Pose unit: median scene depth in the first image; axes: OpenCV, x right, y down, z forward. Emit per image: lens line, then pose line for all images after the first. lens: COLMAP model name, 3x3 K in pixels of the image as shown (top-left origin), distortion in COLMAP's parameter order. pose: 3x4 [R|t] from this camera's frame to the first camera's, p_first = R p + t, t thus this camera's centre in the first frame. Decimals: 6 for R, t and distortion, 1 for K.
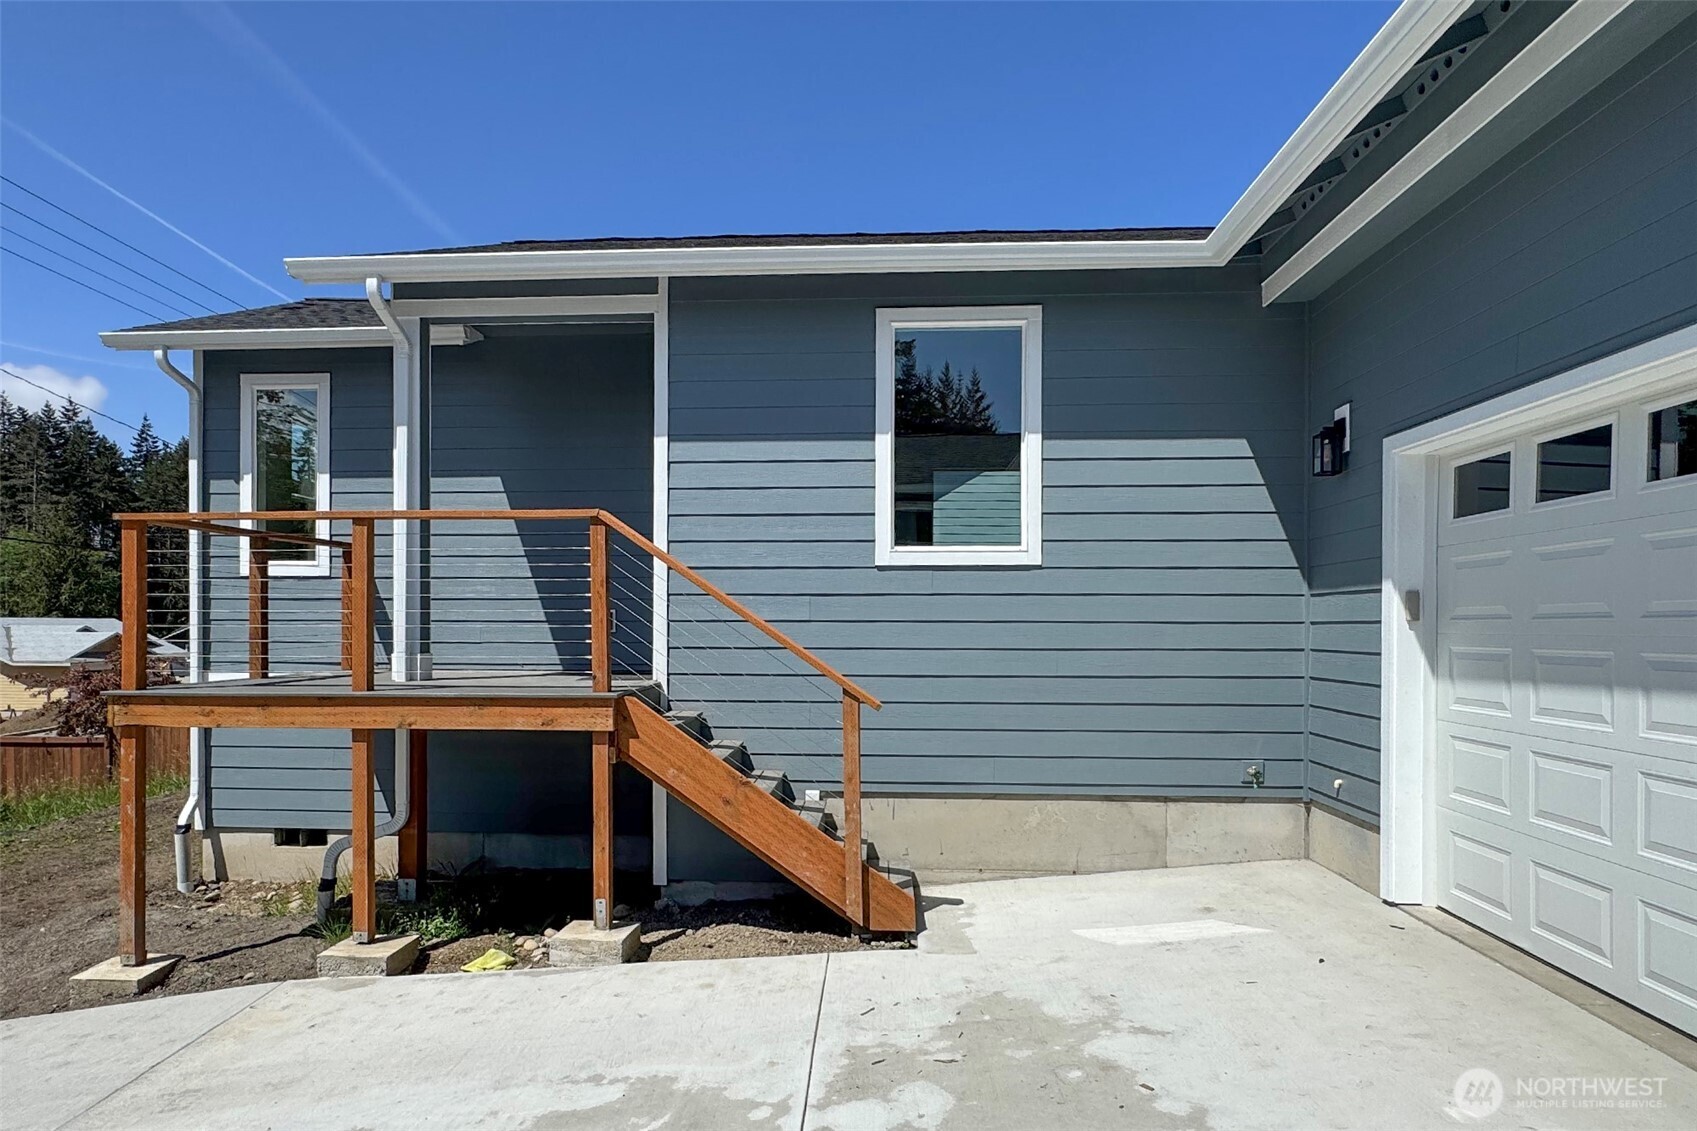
lens RADIAL K [[956.3, 0, 841.6], [0, 956.3, 630.7], [0, 0, 1]] dist [-0.001641, -0.000643]
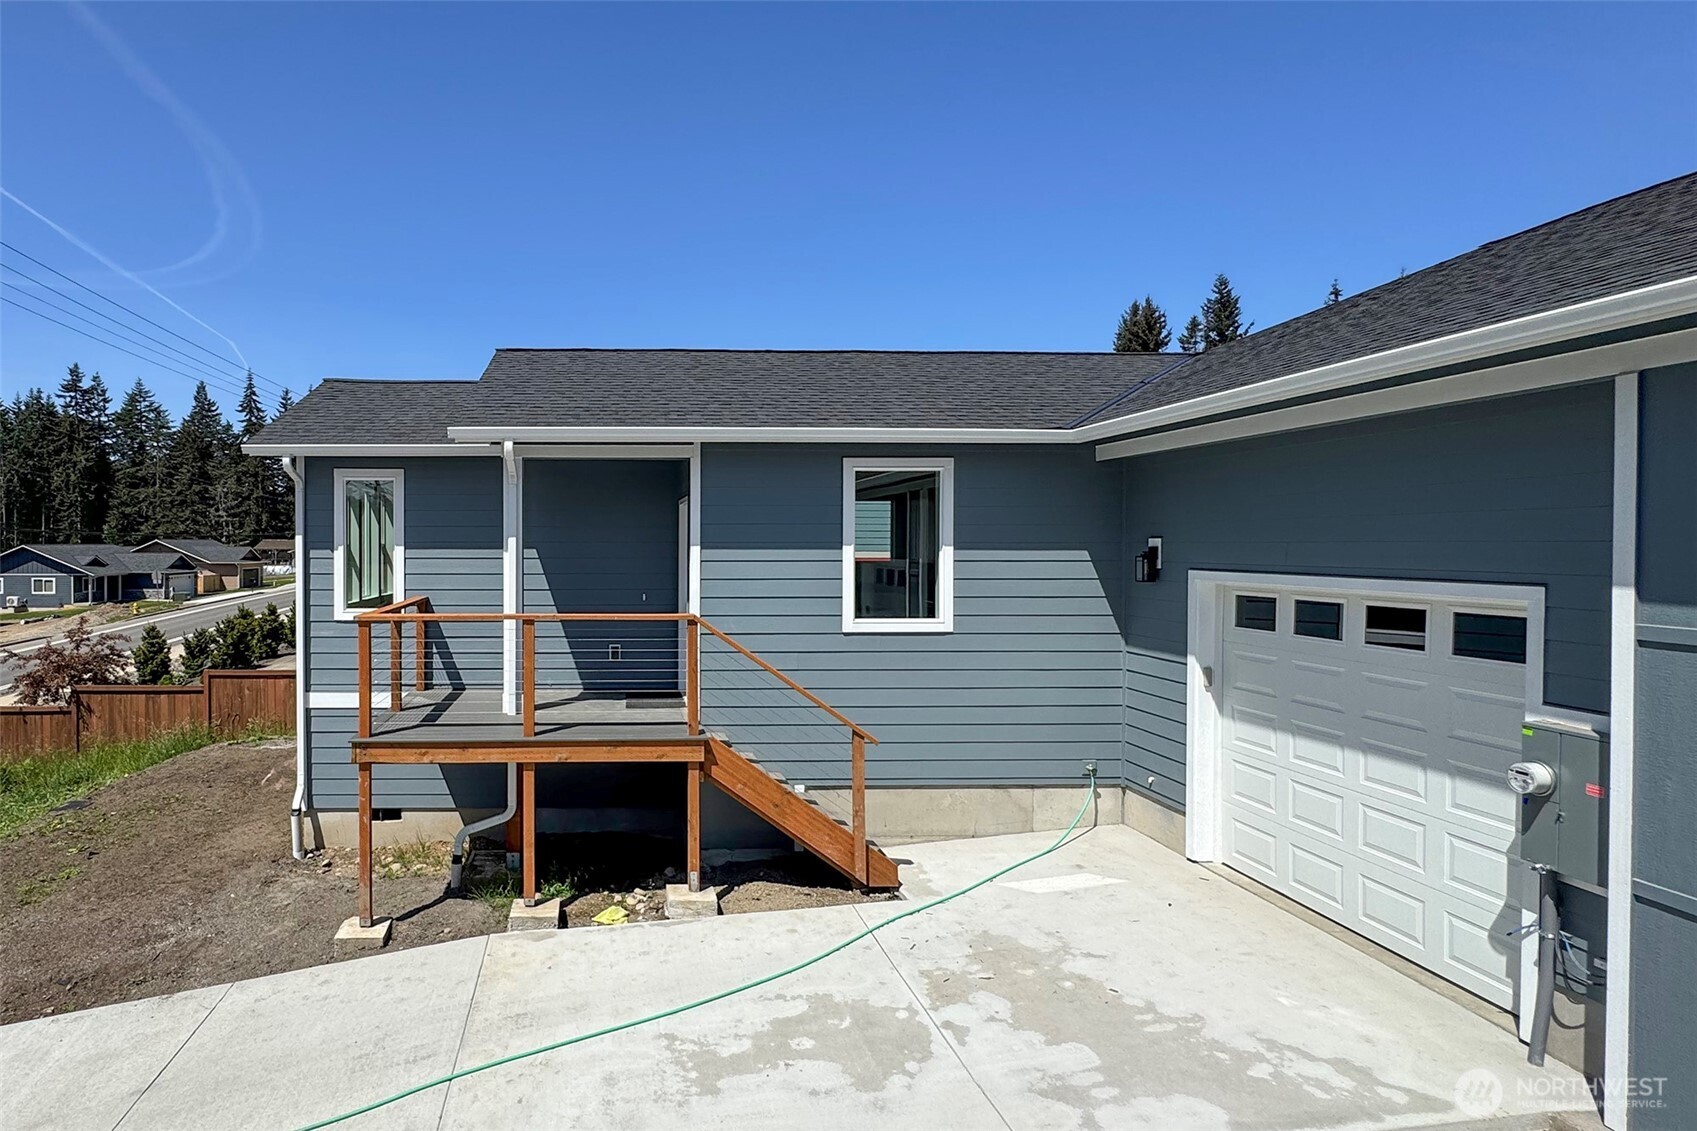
lens RADIAL K [[867.4, 0, 640.7], [0, 867.4, 558.4], [0, 0, 1]] dist [-0.001079, -0.000270]
pose [[0.996710, -0.003264, 0.080990, -0.430710], [0.002490, 0.999950, 0.009656, -0.220698], [-0.081018, -0.009422, 0.996668, -0.342770]]
